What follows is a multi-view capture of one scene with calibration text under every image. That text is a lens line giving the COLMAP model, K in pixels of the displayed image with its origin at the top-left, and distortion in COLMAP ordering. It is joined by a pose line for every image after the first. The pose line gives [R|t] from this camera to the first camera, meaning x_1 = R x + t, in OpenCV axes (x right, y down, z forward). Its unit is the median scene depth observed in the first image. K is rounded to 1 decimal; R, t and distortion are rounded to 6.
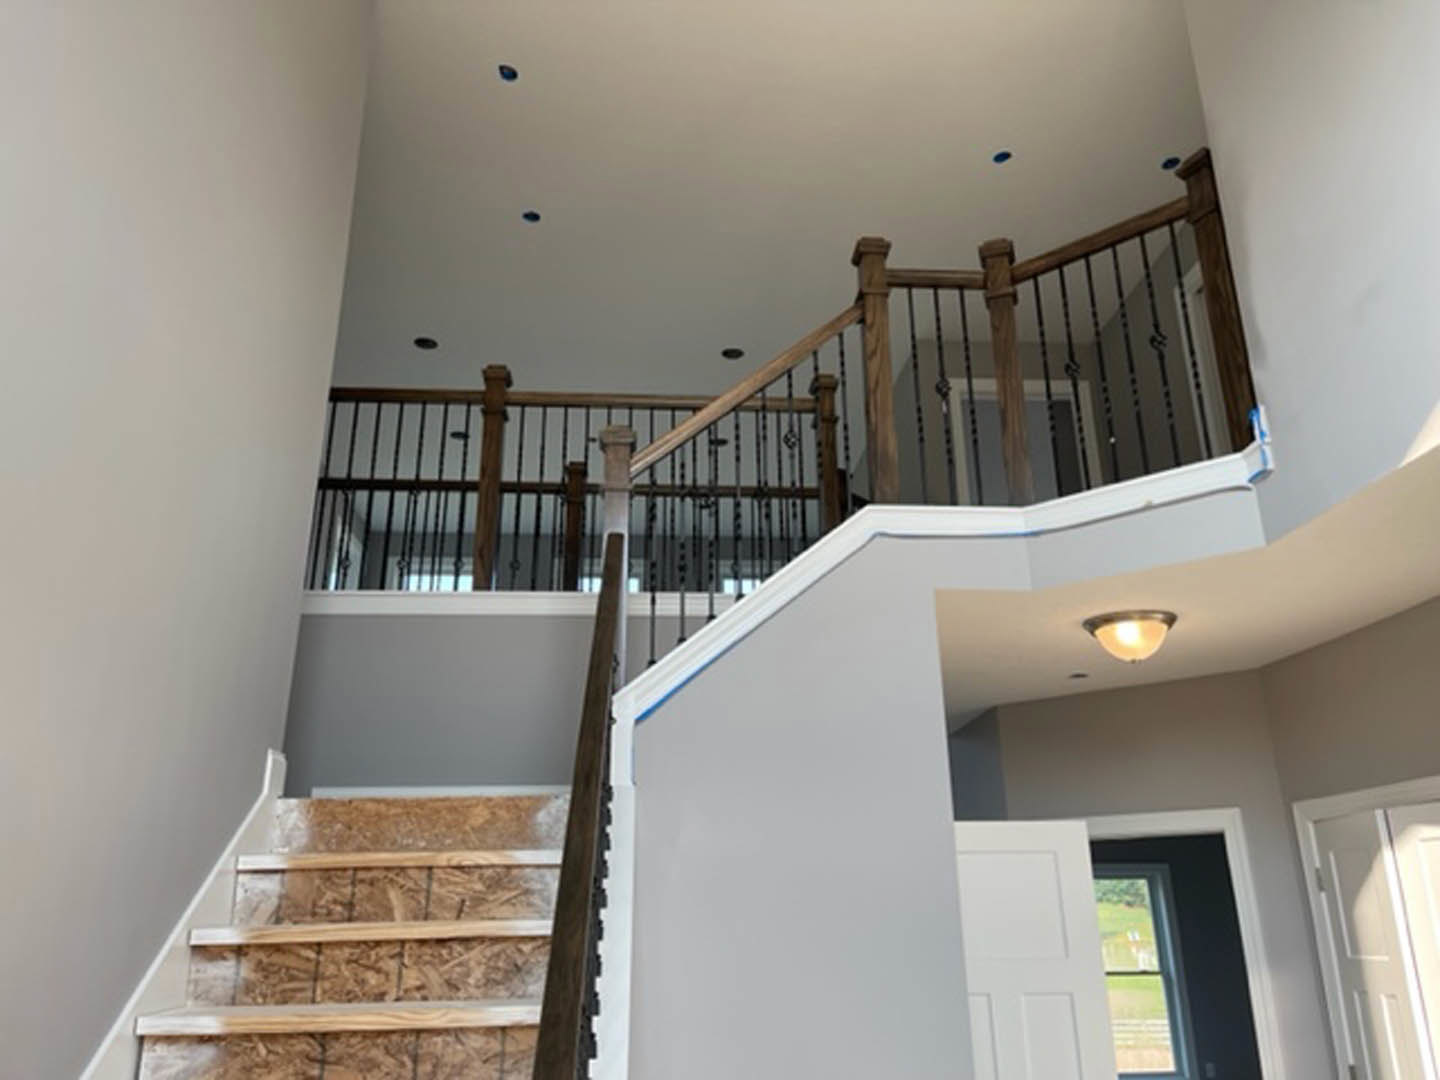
lens RADIAL K [[1097.5, 0, 725.1], [0, 1097.5, 532.0], [0, 0, 1]] dist [0.044733, -0.004390]
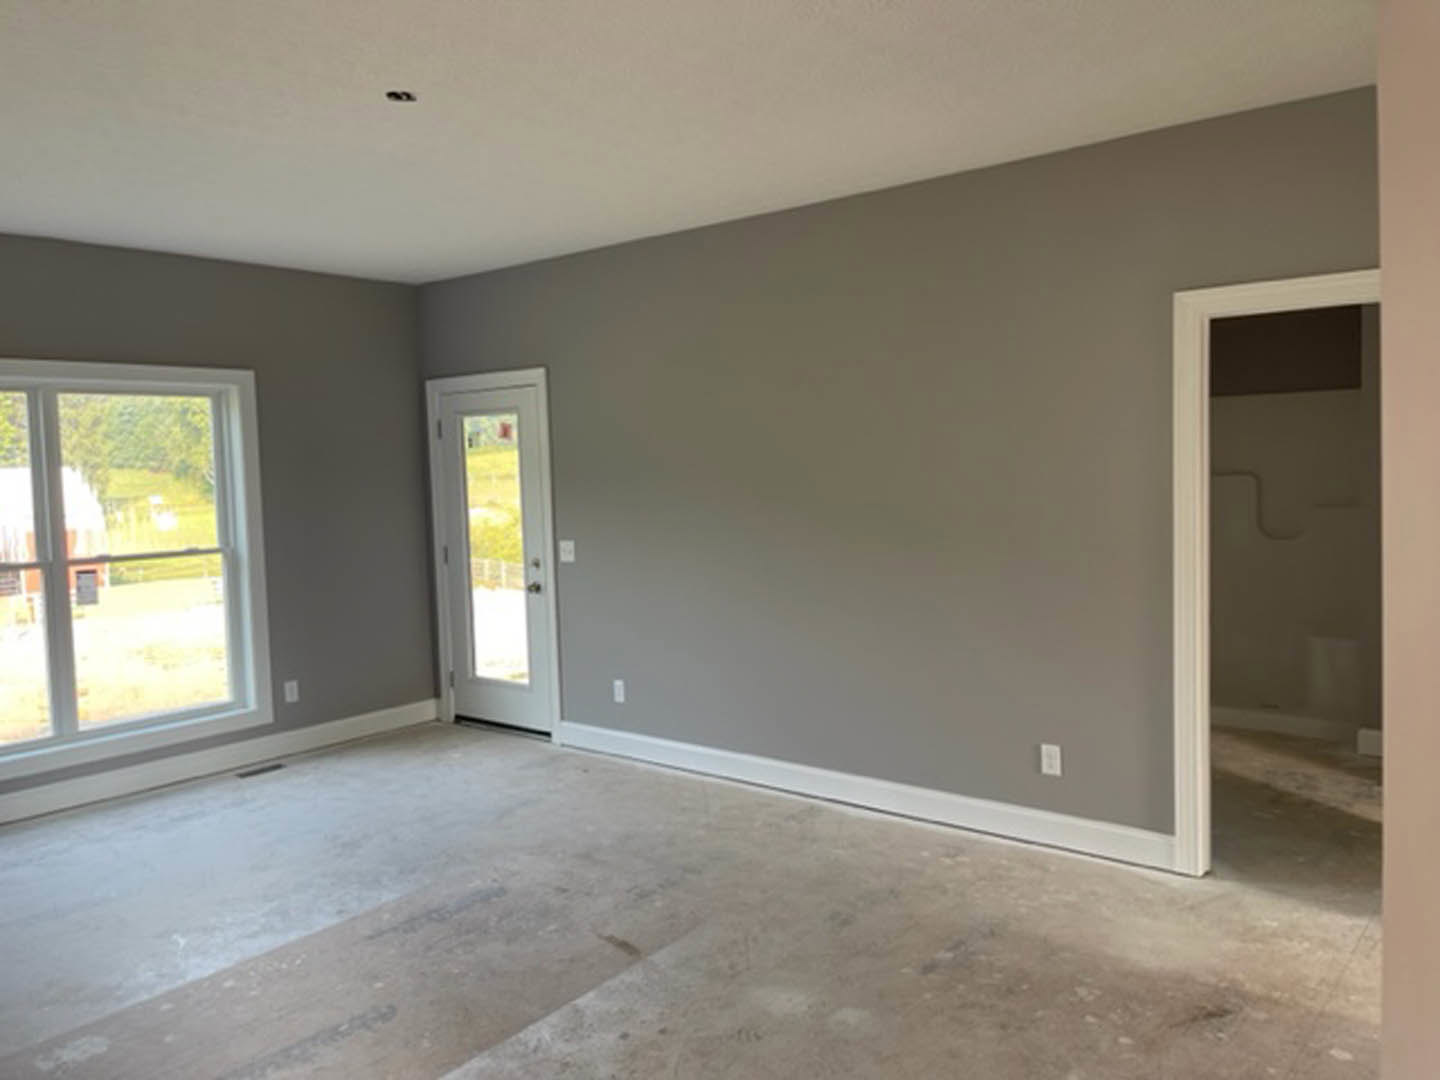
lens RADIAL K [[1097.5, 0, 725.1], [0, 1097.5, 532.0], [0, 0, 1]] dist [0.044733, -0.004390]
pose [[0.691455, -0.052996, 0.720473, 0.155601], [-0.218383, 0.935313, 0.278387, 0.166720], [-0.688620, -0.349831, 0.635154, 0.449257]]
